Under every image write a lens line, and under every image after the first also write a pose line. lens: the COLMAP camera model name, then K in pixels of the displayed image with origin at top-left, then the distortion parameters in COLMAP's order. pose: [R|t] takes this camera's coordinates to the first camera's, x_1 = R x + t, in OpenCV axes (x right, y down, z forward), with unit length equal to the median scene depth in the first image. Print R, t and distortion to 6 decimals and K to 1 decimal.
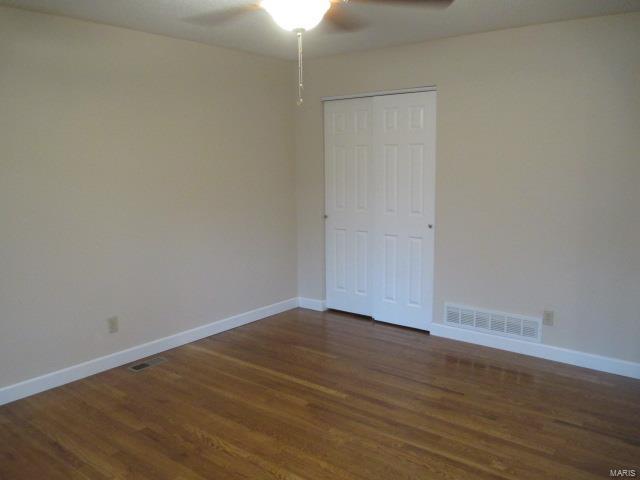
lens RADIAL K [[522.4, 0, 320.0], [0, 522.4, 240.0], [0, 0, 1]] dist [-0.057581, 0.006167]
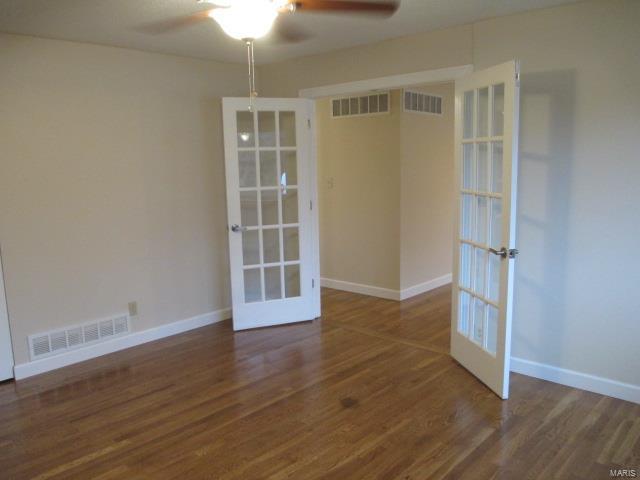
lens RADIAL K [[522.4, 0, 320.0], [0, 522.4, 240.0], [0, 0, 1]] dist [-0.057581, 0.006167]
pose [[0.090482, -0.152412, 0.984166, -0.653611], [0.179821, 0.974478, 0.134379, -0.078645], [-0.979529, 0.164814, 0.115580, 0.481387]]
